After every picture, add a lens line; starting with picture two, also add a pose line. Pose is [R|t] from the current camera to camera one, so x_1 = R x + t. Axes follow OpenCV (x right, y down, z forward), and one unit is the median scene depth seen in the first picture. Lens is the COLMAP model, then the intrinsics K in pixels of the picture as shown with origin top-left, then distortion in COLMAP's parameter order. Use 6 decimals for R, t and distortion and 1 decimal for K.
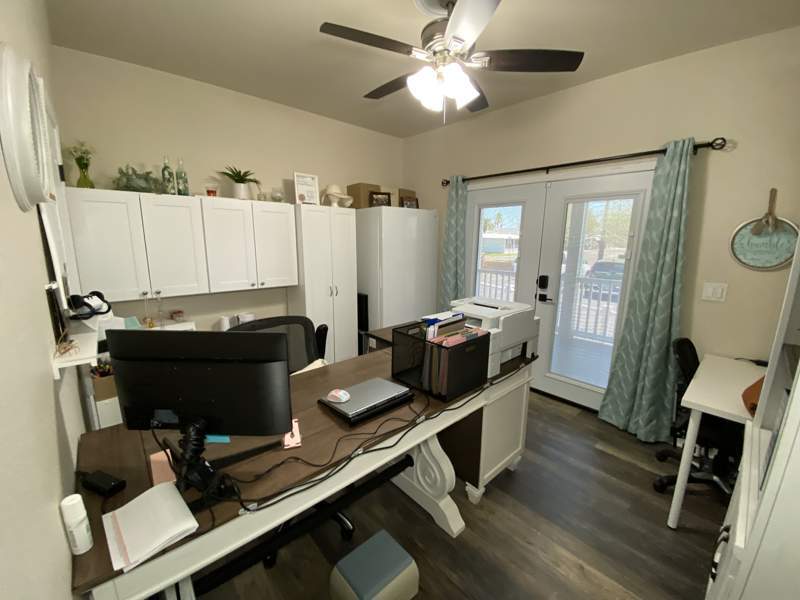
lens RADIAL K [[322.0, 0, 397.7], [0, 322.0, 301.4], [0, 0, 1]] dist [0.031285, -0.027295]
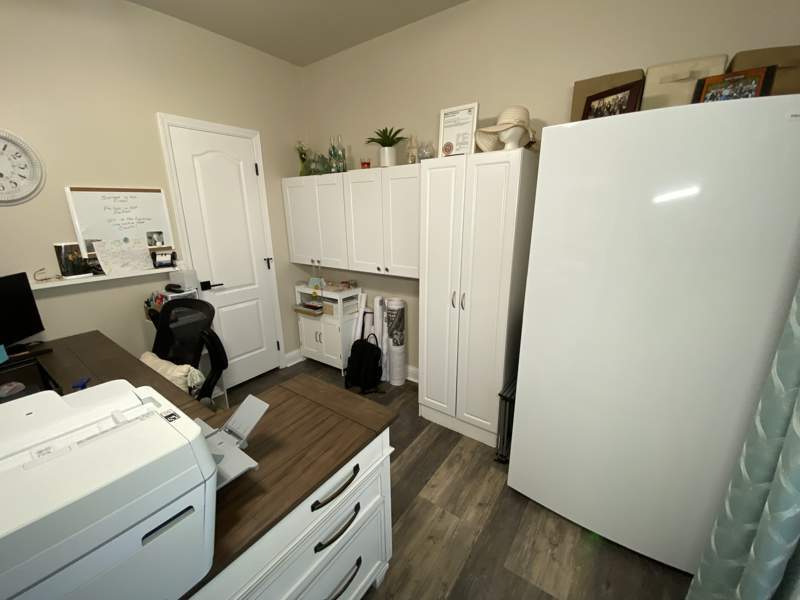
lens RADIAL K [[322.0, 0, 397.7], [0, 322.0, 301.4], [0, 0, 1]] dist [0.031285, -0.027295]
pose [[0.206912, 0.248866, -0.946178, 0.408028], [-0.175845, 0.960818, 0.214262, -0.164855], [0.962427, 0.122047, 0.242566, 0.870641]]
